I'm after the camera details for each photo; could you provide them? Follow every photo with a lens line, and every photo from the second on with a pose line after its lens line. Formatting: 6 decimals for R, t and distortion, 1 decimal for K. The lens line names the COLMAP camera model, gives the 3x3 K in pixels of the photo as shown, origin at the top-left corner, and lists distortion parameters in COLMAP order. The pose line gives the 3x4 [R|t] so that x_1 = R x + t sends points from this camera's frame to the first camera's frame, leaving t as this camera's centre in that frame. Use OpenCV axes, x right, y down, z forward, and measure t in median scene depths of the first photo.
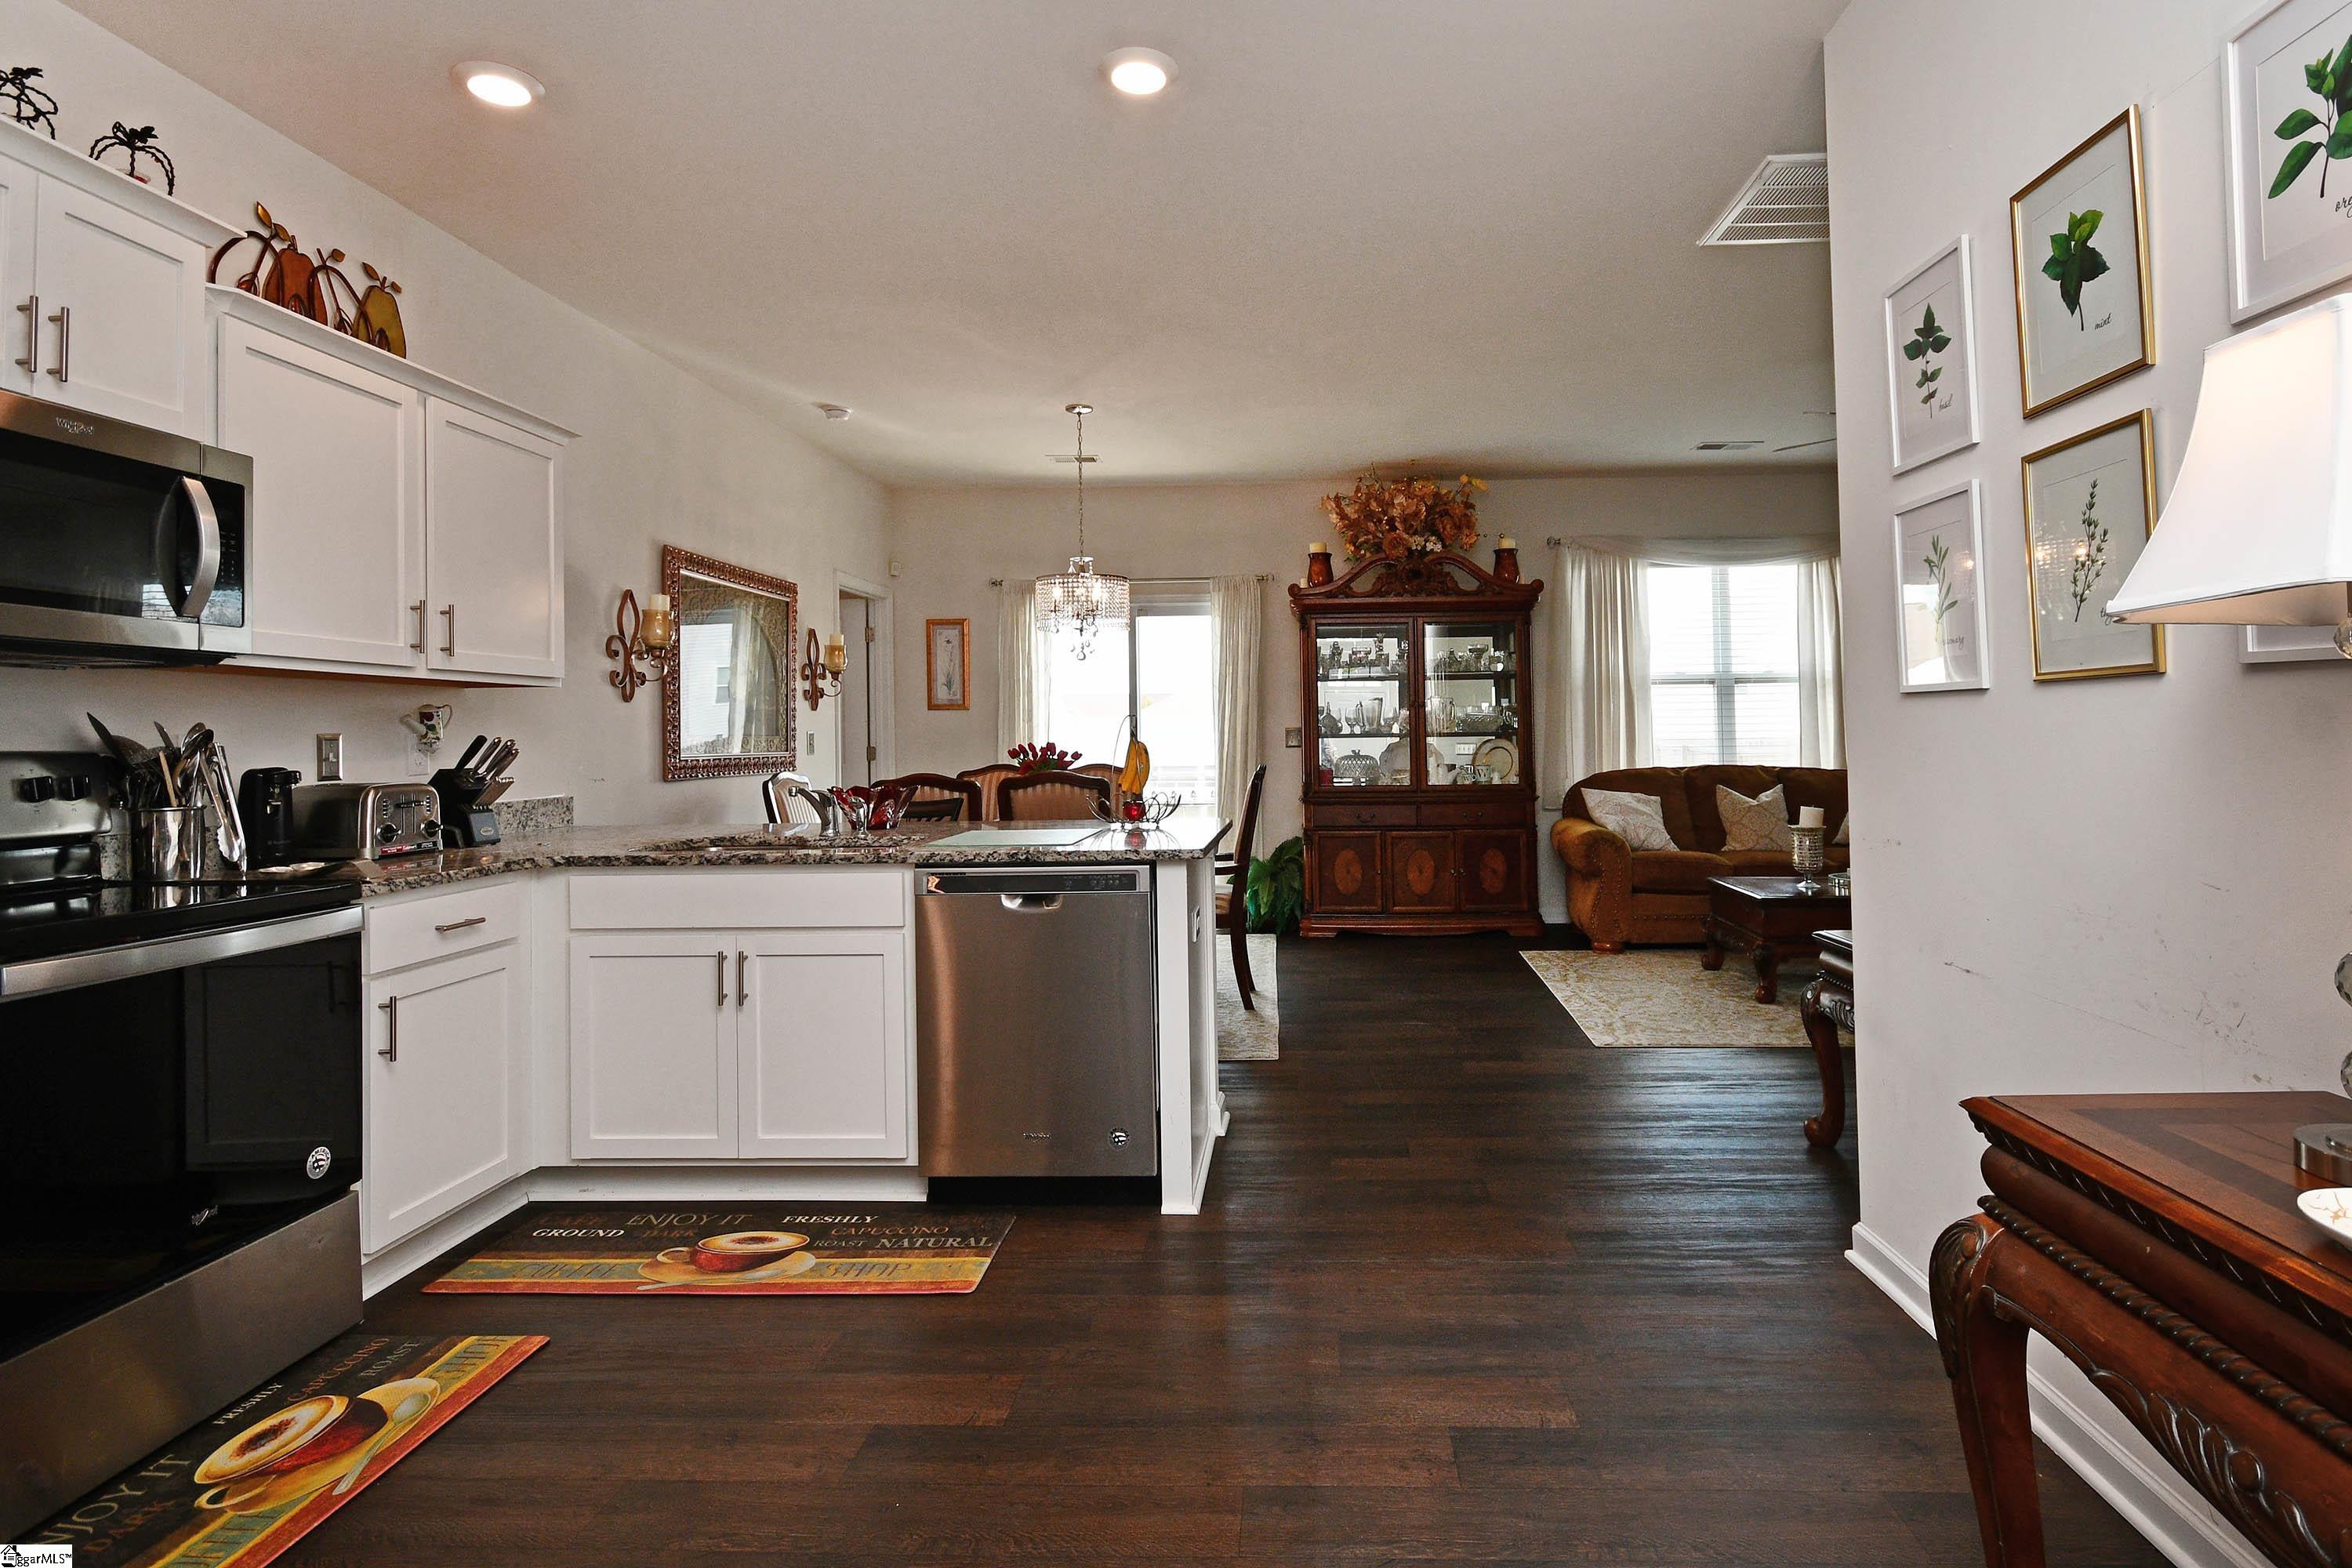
lens RADIAL K [[1191.1, 0, 1245.2], [0, 1191.1, 726.4], [0, 0, 1]] dist [-0.026309, -0.002409]
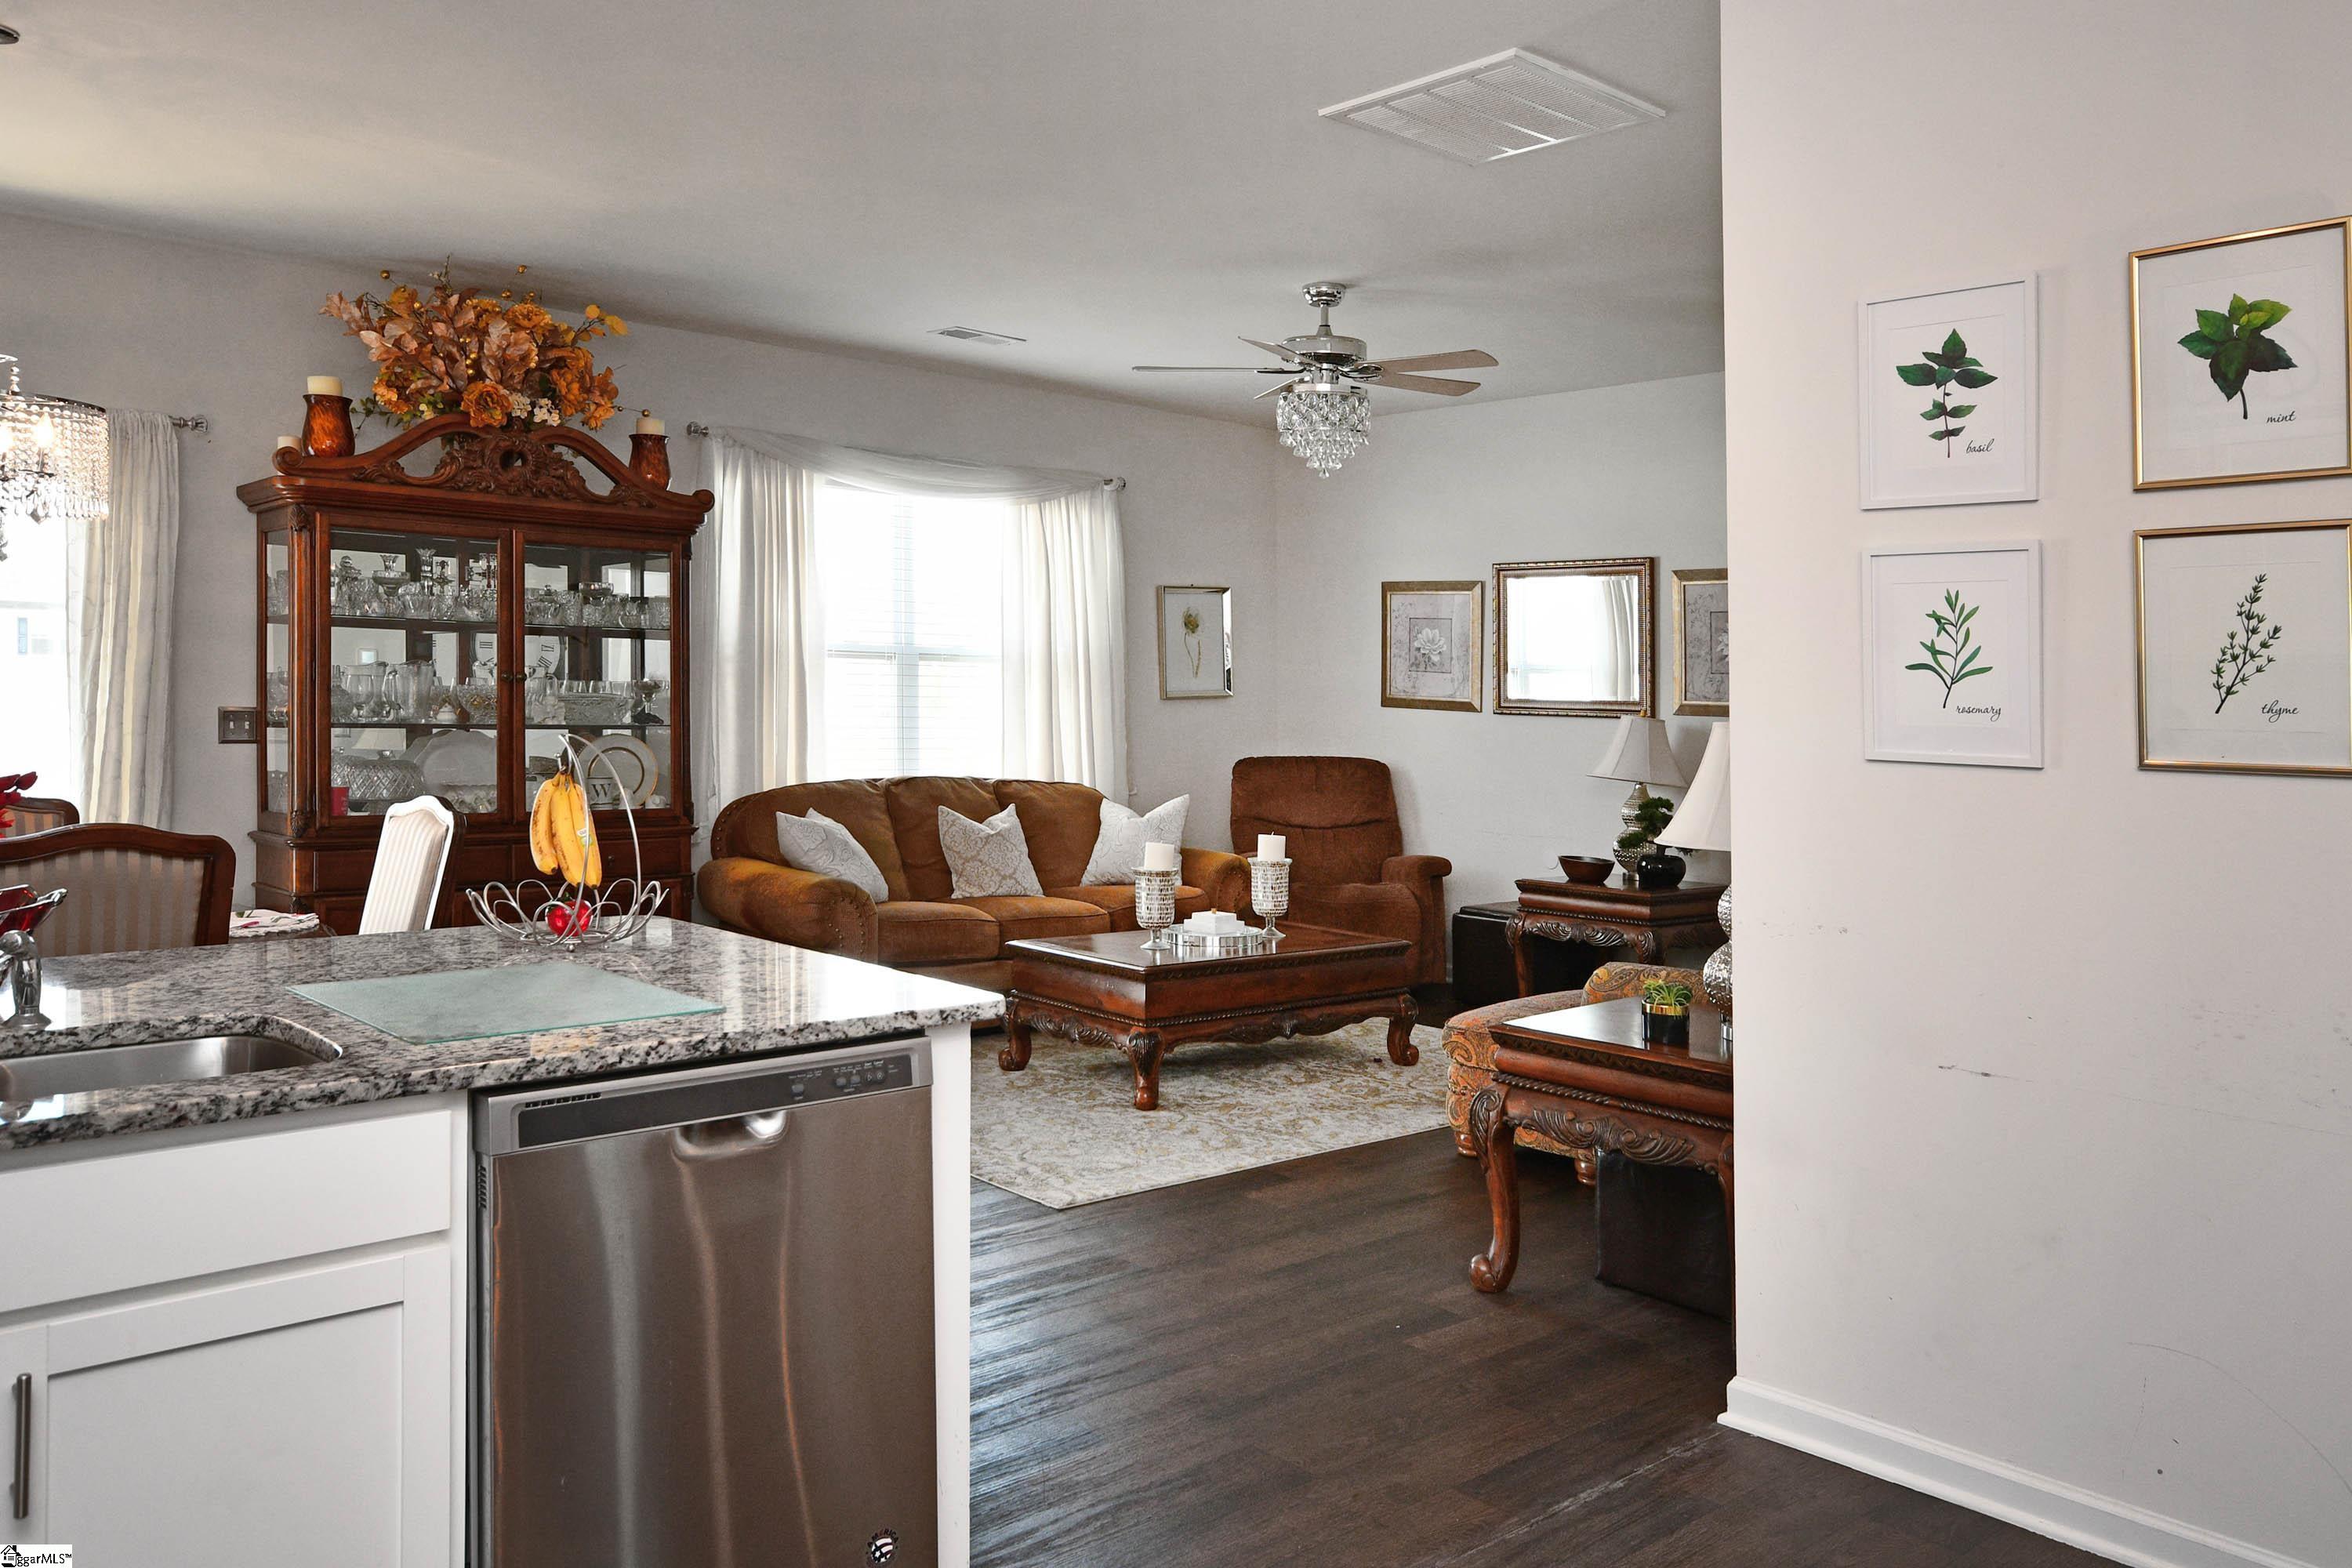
lens RADIAL K [[1764.1, 0, 1164.1], [0, 1764.1, 693.8], [0, 0, 1]] dist [0.013051, 0.015750]
pose [[0.712374, 0.026203, 0.701311, -0.597820], [-0.033097, 0.999445, -0.003724, -0.044033], [-0.701020, -0.020559, 0.712846, 0.347879]]
